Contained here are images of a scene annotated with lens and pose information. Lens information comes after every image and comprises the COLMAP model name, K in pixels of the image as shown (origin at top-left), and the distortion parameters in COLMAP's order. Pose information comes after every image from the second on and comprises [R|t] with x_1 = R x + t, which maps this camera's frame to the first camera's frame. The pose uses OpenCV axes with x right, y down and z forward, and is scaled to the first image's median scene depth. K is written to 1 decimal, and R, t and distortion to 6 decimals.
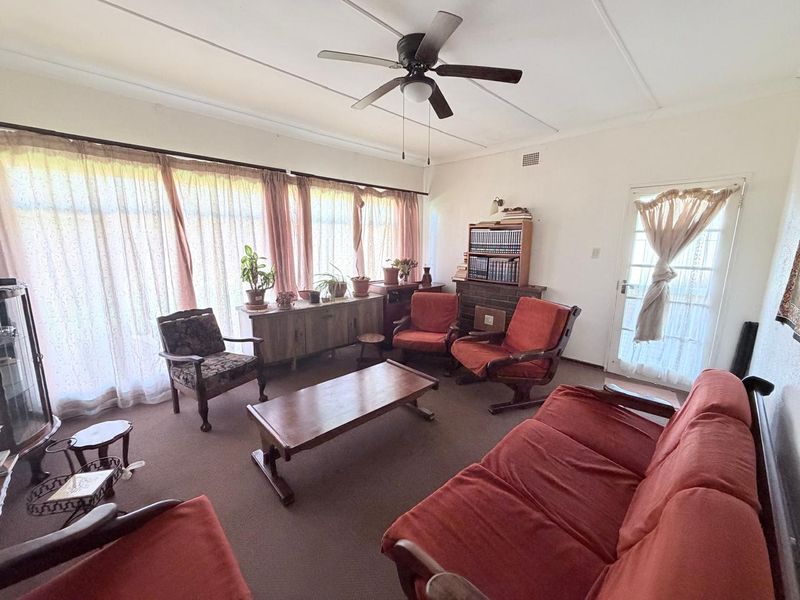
lens RADIAL K [[318.2, 0, 398.5], [0, 318.2, 297.0], [0, 0, 1]] dist [0.000775, 0.000655]
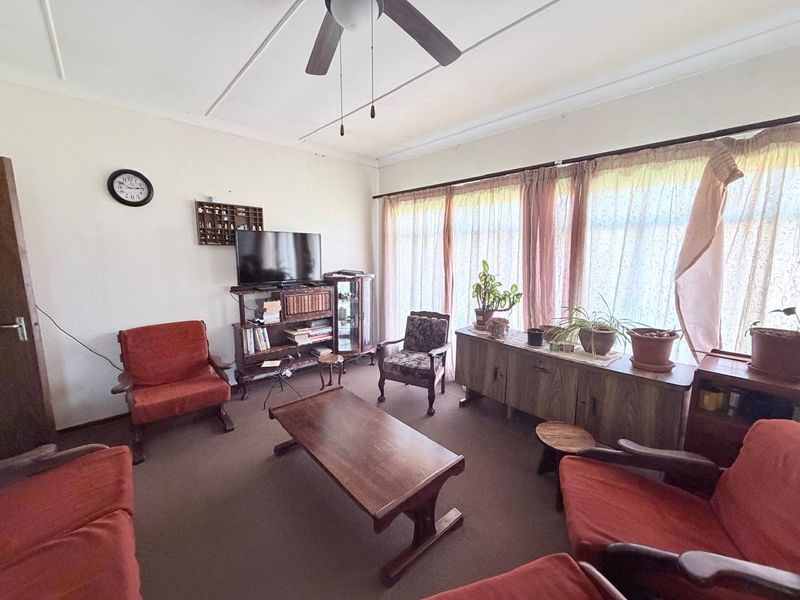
lens RADIAL K [[318.2, 0, 398.8], [0, 318.2, 298.4], [0, 0, 1]] dist [0.000775, 0.000655]
pose [[-0.025753, 0.134803, -0.990538, 0.439250], [-0.188055, 0.972523, 0.137240, -0.123826], [0.981821, 0.189809, 0.000305, 0.711443]]
